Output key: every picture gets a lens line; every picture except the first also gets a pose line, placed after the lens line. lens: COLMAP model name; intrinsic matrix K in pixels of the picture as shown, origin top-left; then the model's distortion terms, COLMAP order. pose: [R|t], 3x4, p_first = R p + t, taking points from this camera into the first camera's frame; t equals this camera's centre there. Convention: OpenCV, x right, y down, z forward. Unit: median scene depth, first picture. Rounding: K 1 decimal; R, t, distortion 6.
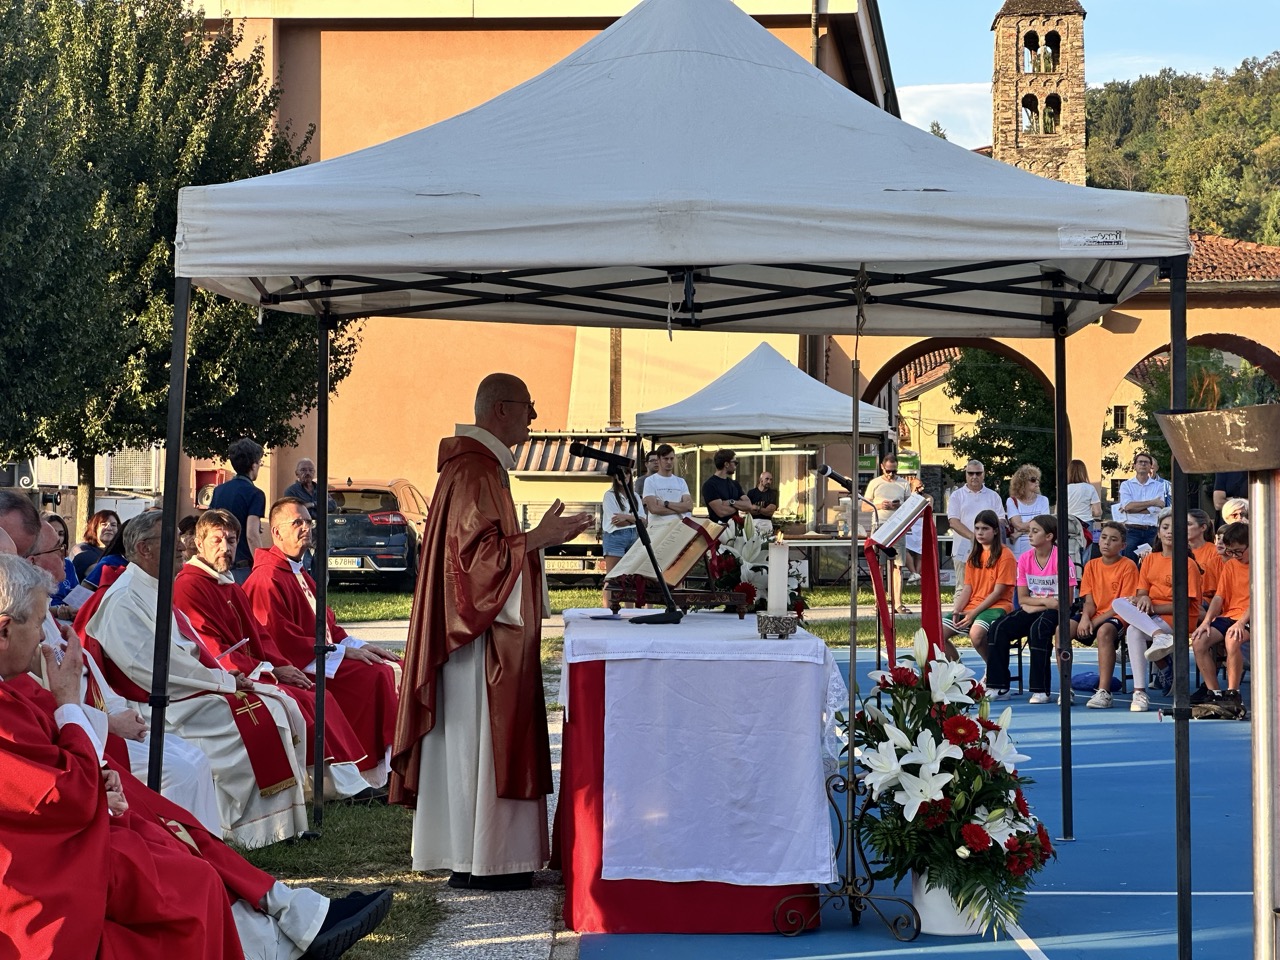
lens RADIAL K [[2862.1, 0, 641.9], [0, 2862.1, 481.1], [0, 0, 1]] dist [0.078825, 0.652441]
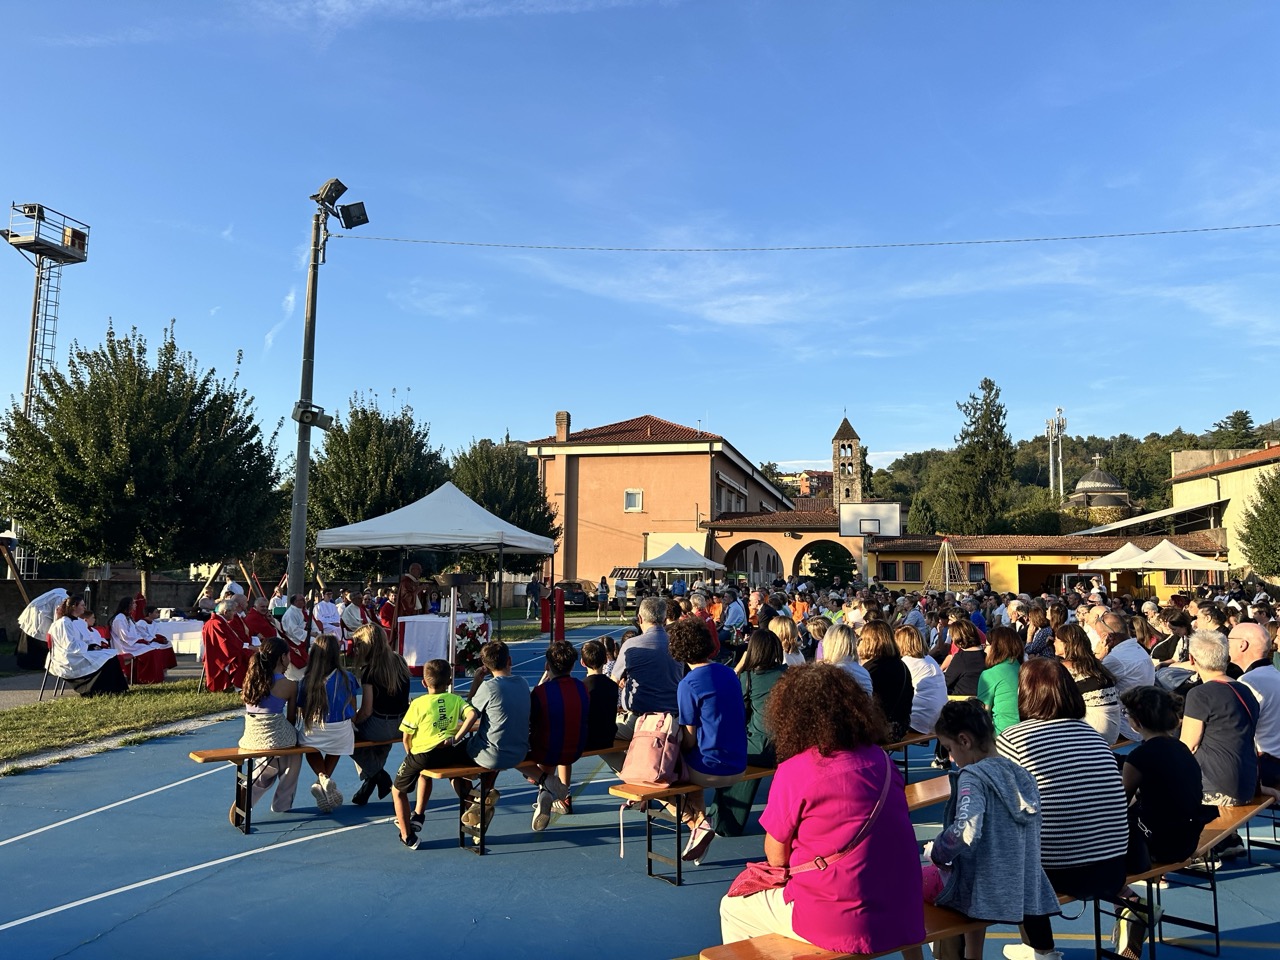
lens RADIAL K [[887.3, 0, 641.2], [0, 887.3, 498.0], [0, 0, 1]] dist [0.093110, -0.154107]
pose [[0.989812, -0.006759, -0.142220, 0.475085], [-0.006006, 0.996002, -0.089134, -0.012915], [0.142254, 0.089080, 0.985814, -0.394223]]
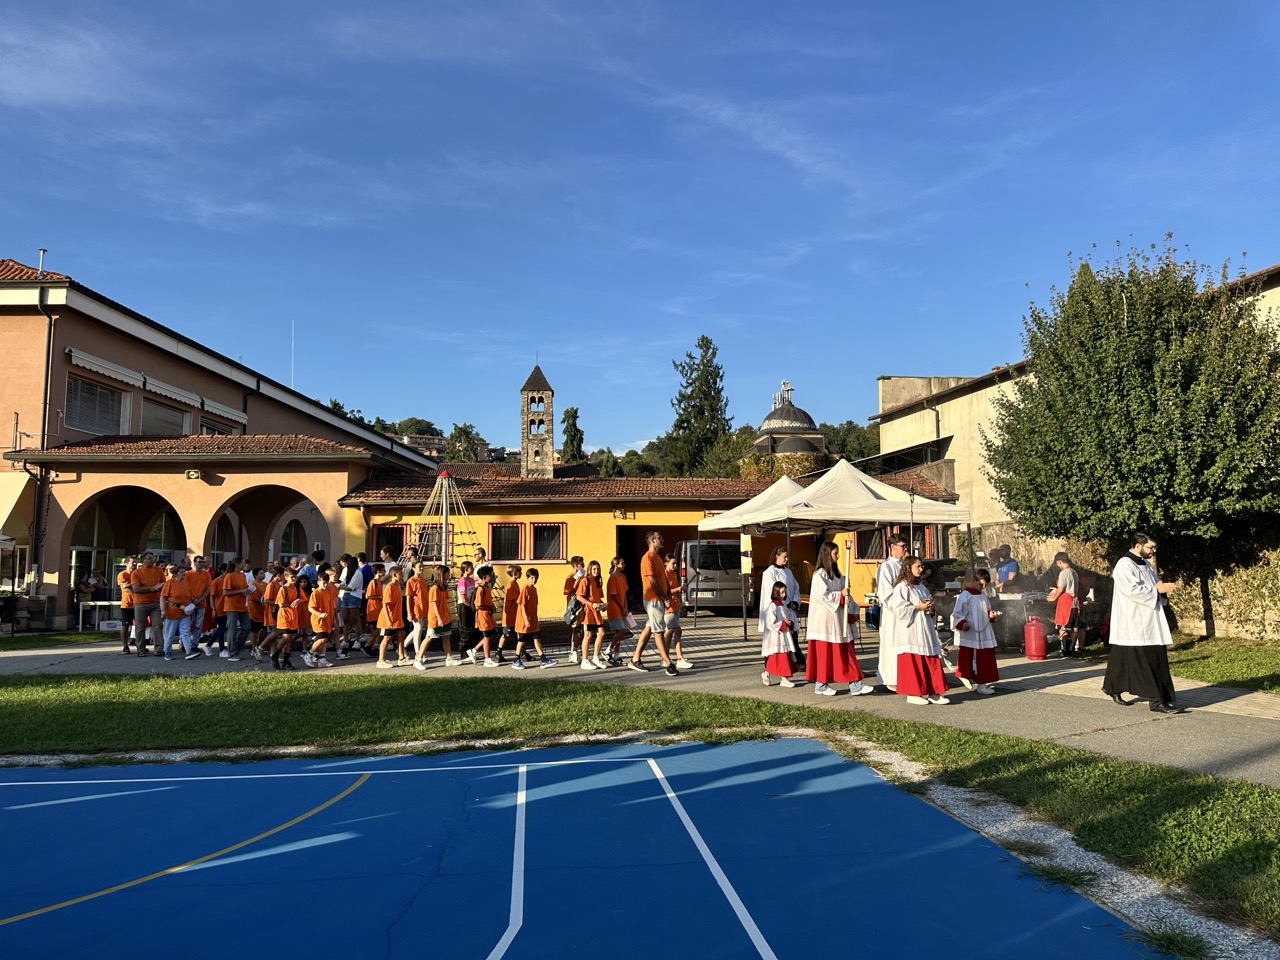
lens RADIAL K [[896.9, 0, 629.8], [0, 896.9, 478.2], [0, 0, 1]] dist [0.067542, -0.072097]
pose [[0.994148, 0.000332, 0.108028, 1.291876], [0.009662, 0.995714, -0.091976, -0.001117], [-0.107595, 0.092482, 0.989884, 1.465238]]
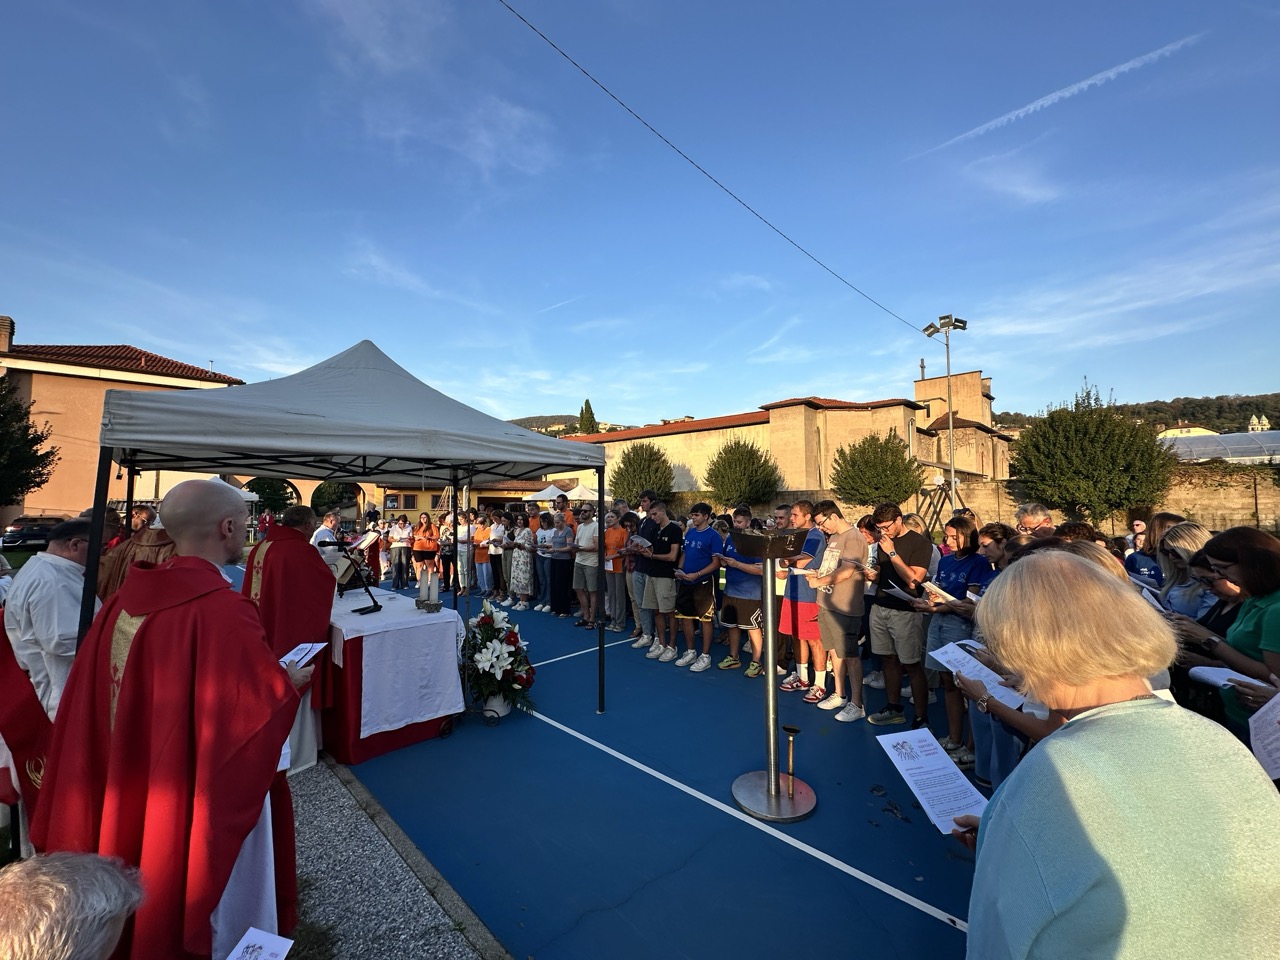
lens RADIAL K [[508.3, 0, 639.3], [0, 508.3, 479.9], [0, 0, 1]] dist [-0.005148, -0.000434]
pose [[0.702564, 0.030173, 0.710980, -0.113258], [0.005276, 0.998852, -0.047603, -0.028995], [-0.711601, 0.037195, 0.701599, 0.453323]]
